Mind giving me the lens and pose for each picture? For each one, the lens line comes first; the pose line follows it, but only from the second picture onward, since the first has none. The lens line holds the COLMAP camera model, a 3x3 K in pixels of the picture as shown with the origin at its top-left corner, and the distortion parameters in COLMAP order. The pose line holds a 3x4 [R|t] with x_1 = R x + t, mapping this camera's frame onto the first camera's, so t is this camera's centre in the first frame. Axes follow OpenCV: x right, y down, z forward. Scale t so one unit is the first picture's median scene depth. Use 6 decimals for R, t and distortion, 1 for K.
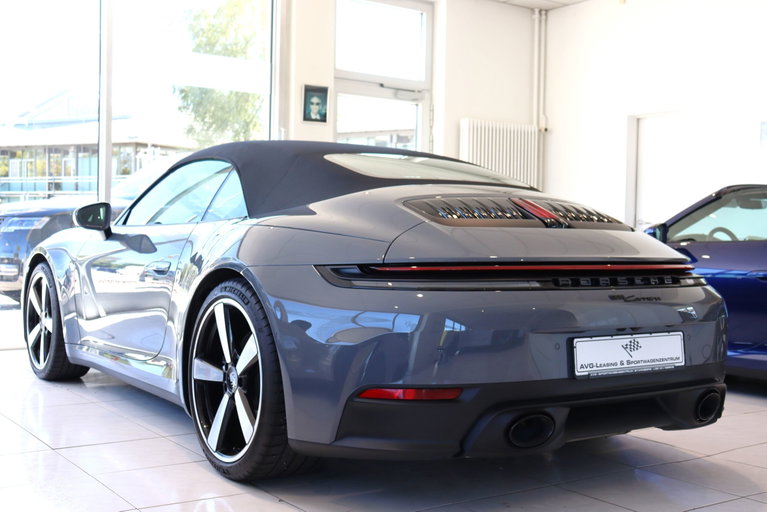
lens RADIAL K [[949.1, 0, 383.5], [0, 949.1, 256.0], [0, 0, 1]] dist [0.015004, -0.020283]
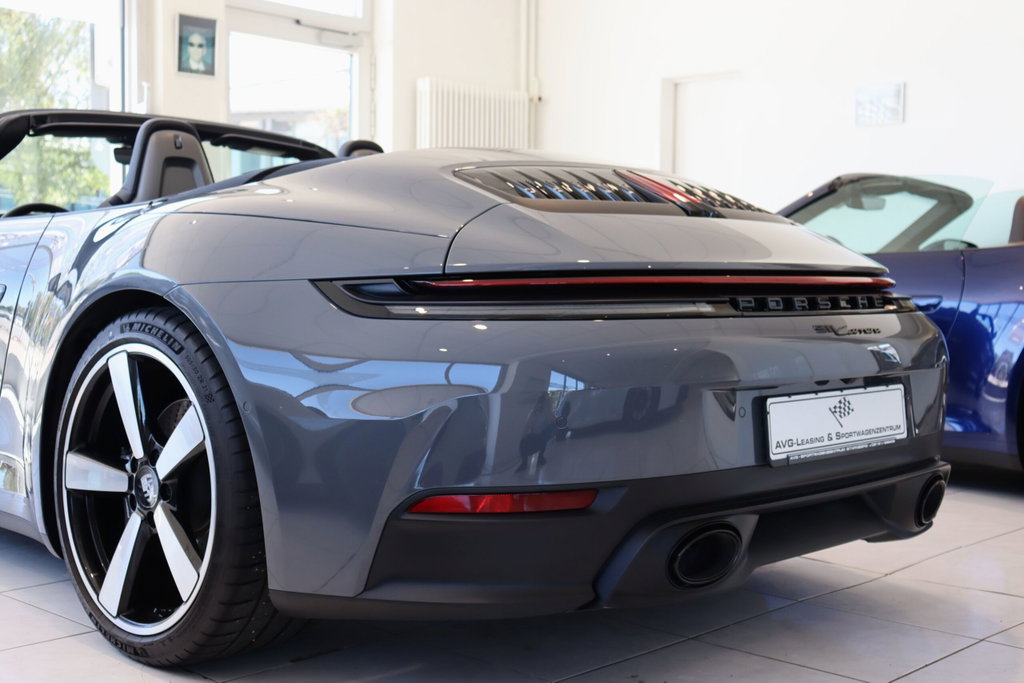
lens RADIAL K [[1328.1, 0, 512.0], [0, 1328.1, 341.5], [0, 0, 1]] dist [0.021080, 0.115364]
pose [[0.980114, -0.015695, 0.197815, -0.107593], [0.008981, 0.999354, 0.034788, 0.019073], [-0.198233, -0.032320, 0.979622, 0.197578]]
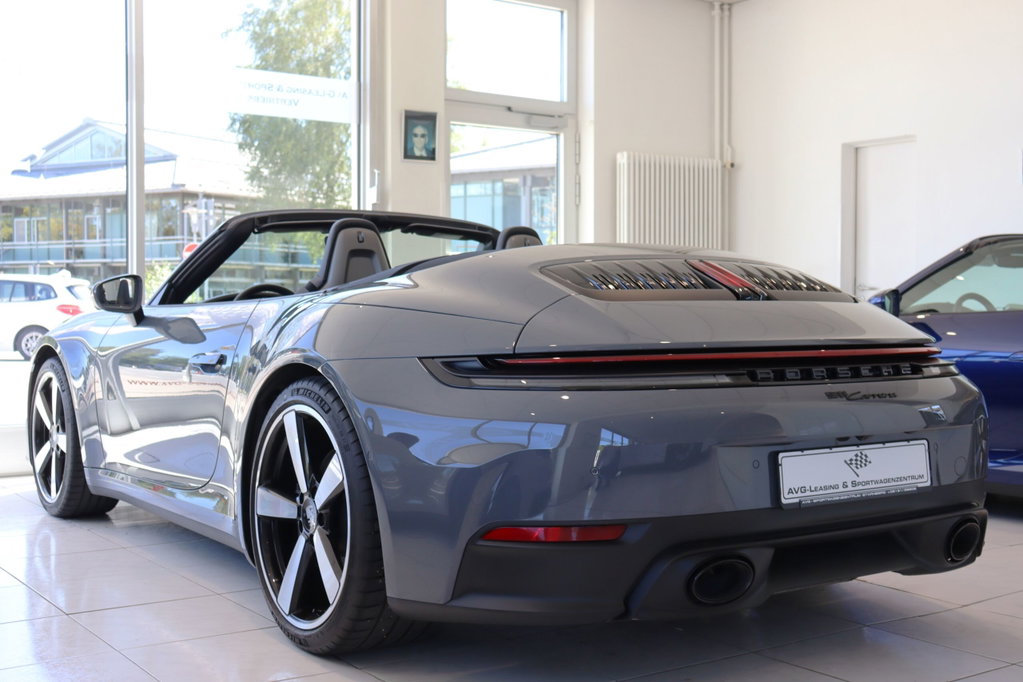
lens RADIAL K [[1268.1, 0, 511.5], [0, 1268.1, 341.0], [0, 0, 1]] dist [-0.009386, 0.019007]
pose [[0.999838, -0.017506, -0.004136, 0.002086], [0.017517, 0.999843, 0.002619, -0.004016], [0.004089, -0.002691, 0.999988, 0.029622]]
